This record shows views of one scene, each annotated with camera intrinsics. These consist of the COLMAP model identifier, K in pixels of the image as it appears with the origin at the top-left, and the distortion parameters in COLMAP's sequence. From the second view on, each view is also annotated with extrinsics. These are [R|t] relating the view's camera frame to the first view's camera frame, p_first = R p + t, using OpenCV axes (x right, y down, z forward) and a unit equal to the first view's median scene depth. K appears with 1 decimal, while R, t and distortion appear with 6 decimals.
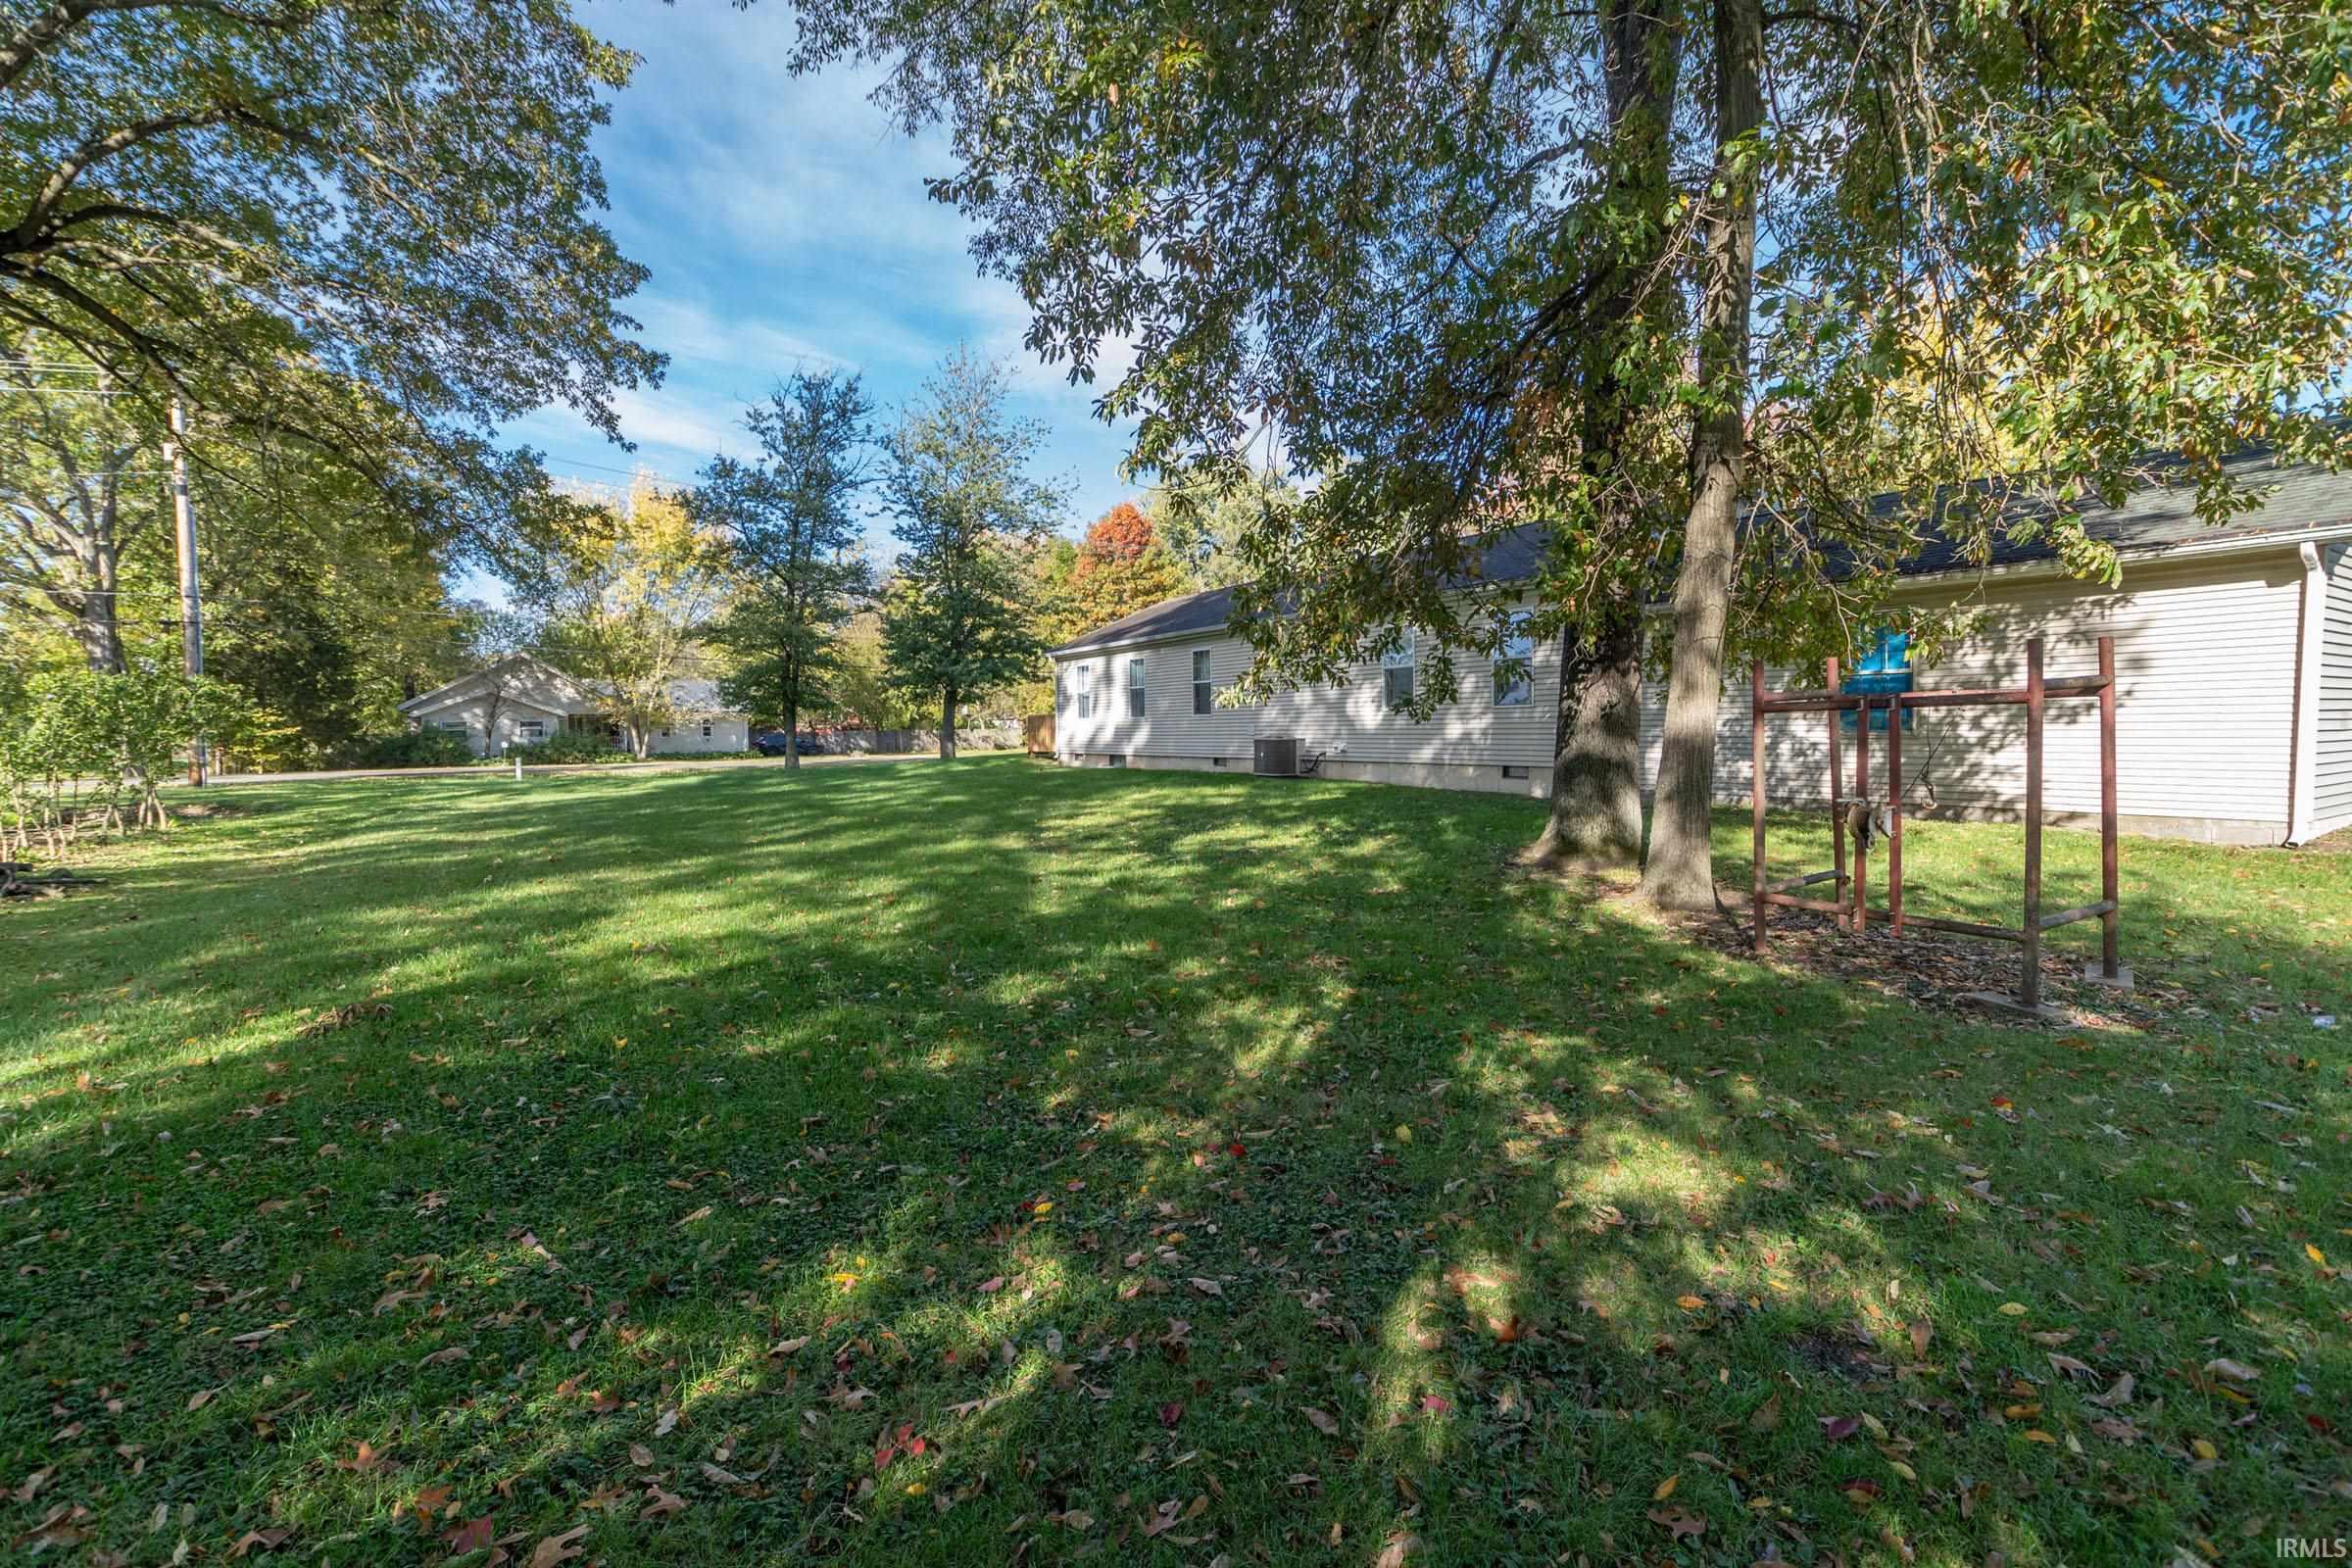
lens RADIAL K [[1046.3, 0, 1172.7], [0, 1046.3, 778.6], [0, 0, 1]] dist [0.002835, 0.000995]
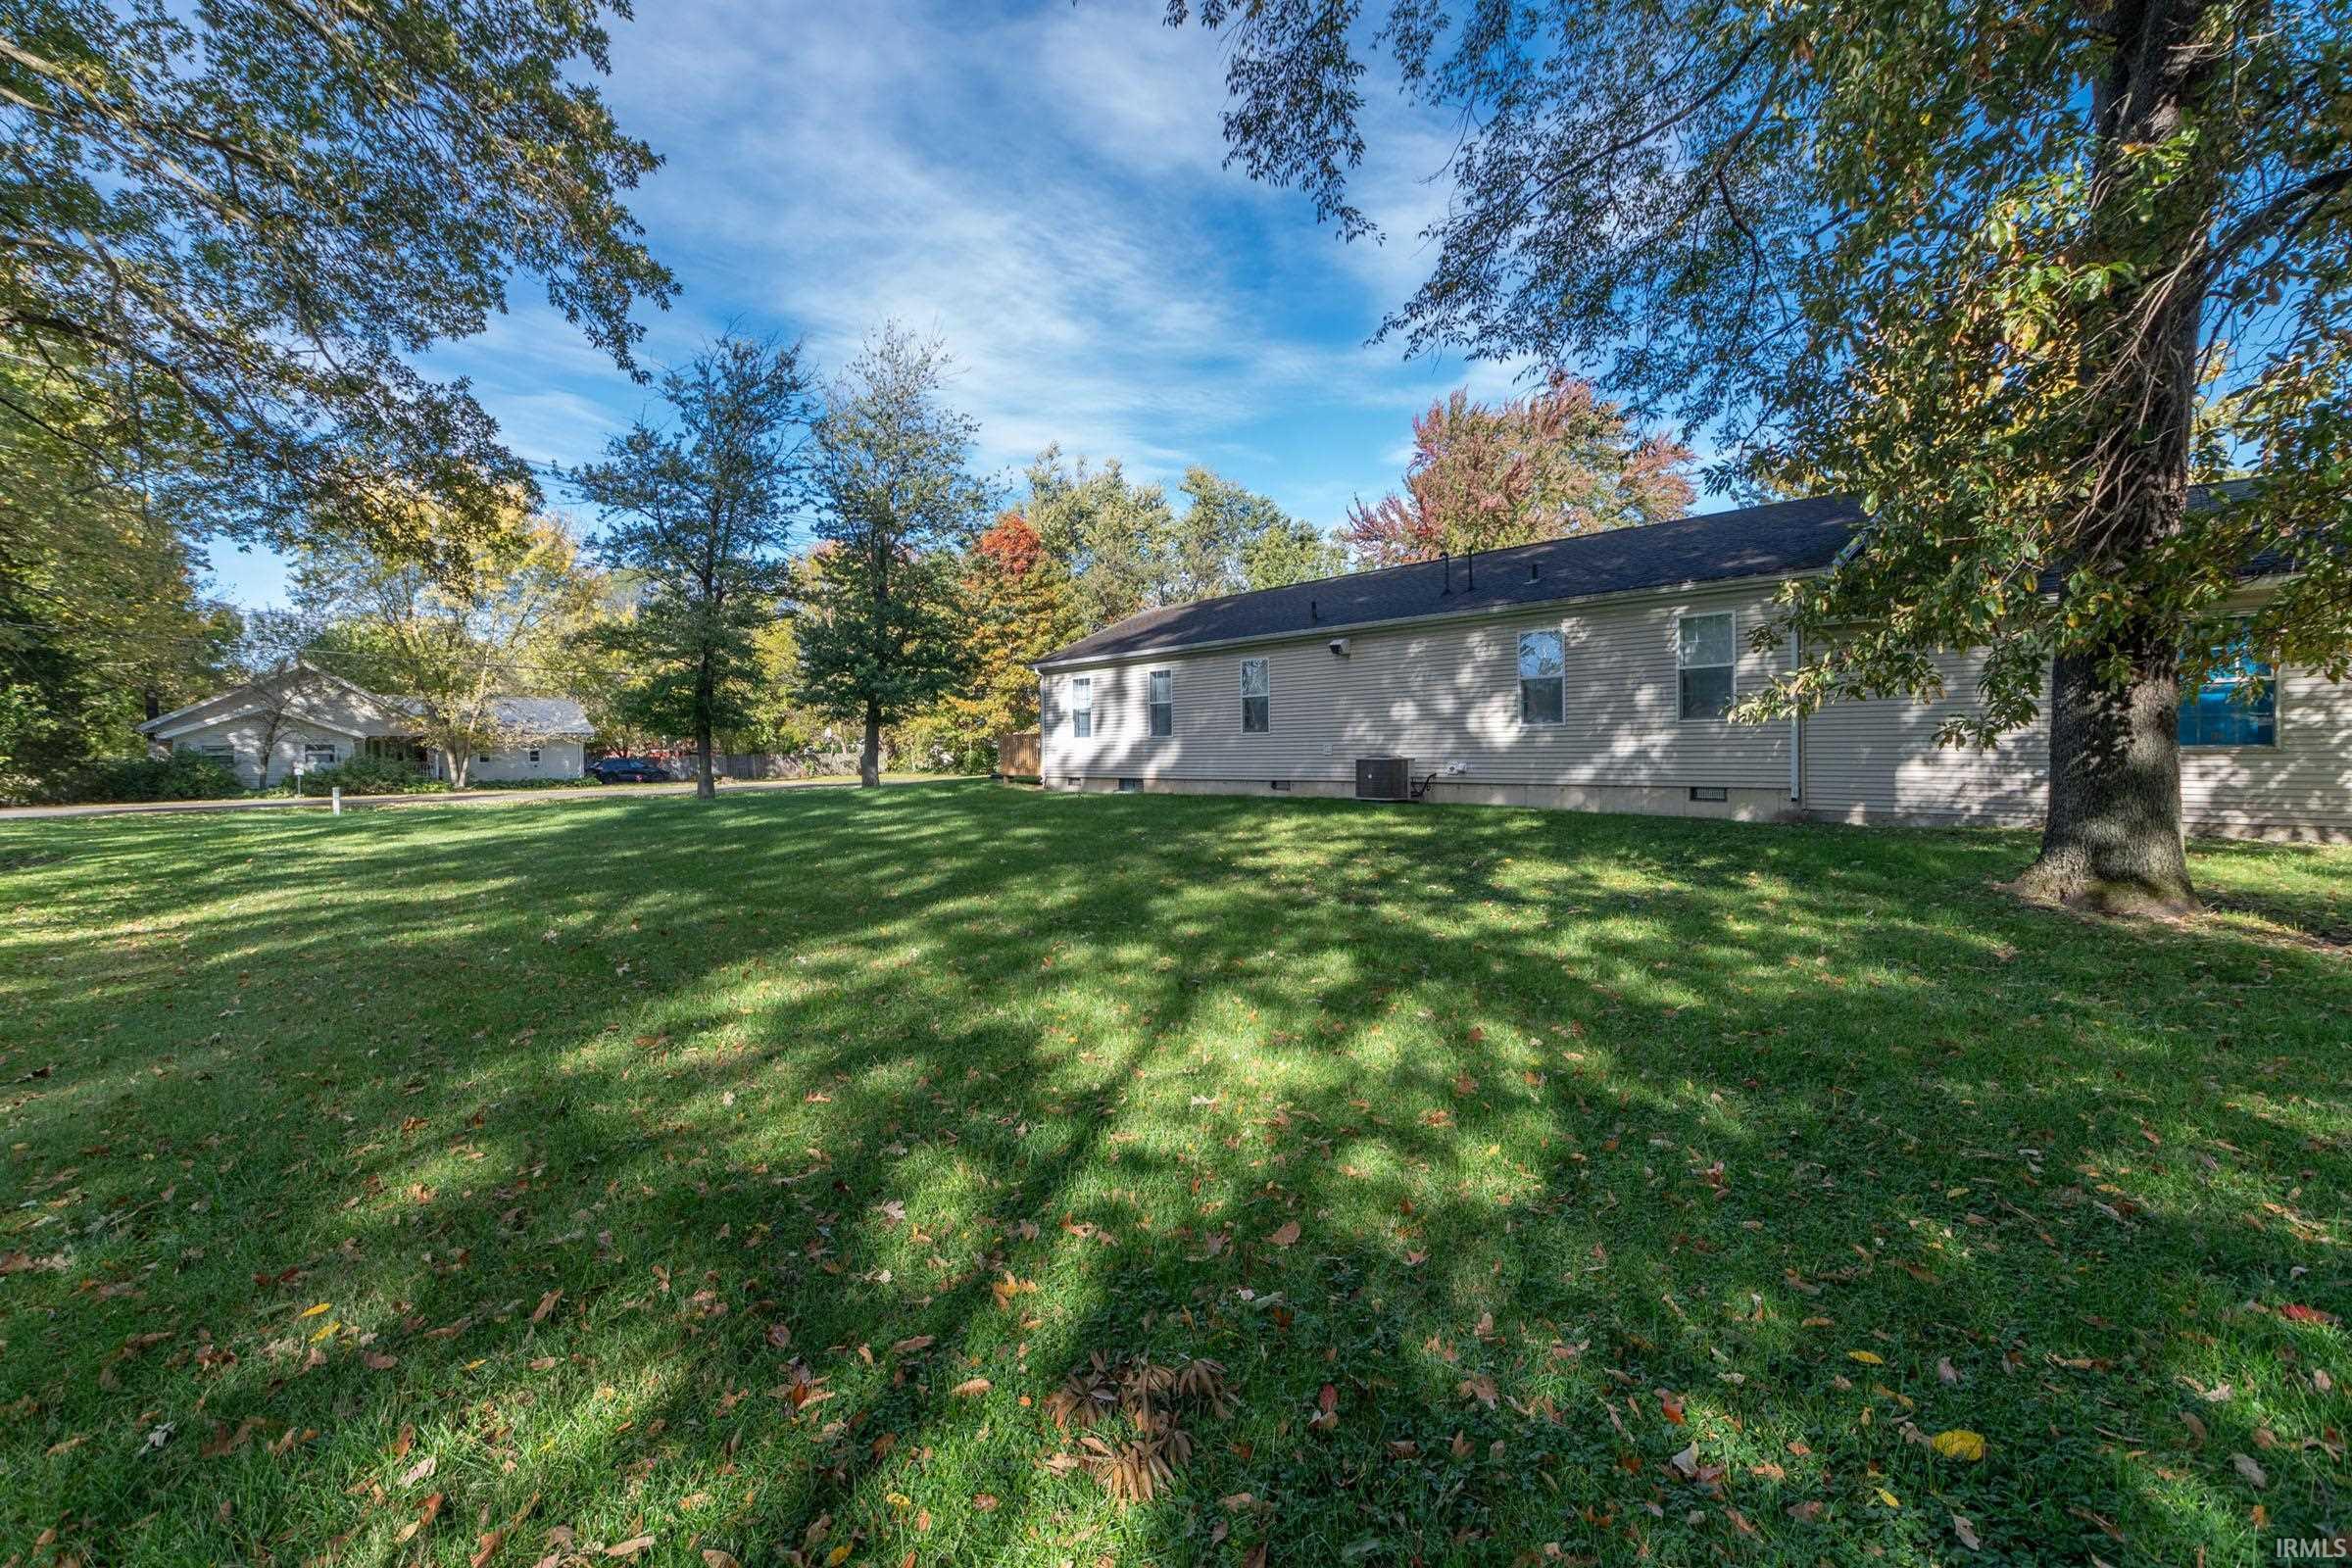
lens RADIAL K [[1046.3, 0, 1173.3], [0, 1046.3, 775.8], [0, 0, 1]] dist [0.002835, 0.000995]
pose [[0.985841, -0.006177, 0.167572, -0.134980], [0.010602, 0.999618, -0.025526, -0.001454], [-0.167350, 0.026941, 0.985529, 0.096057]]
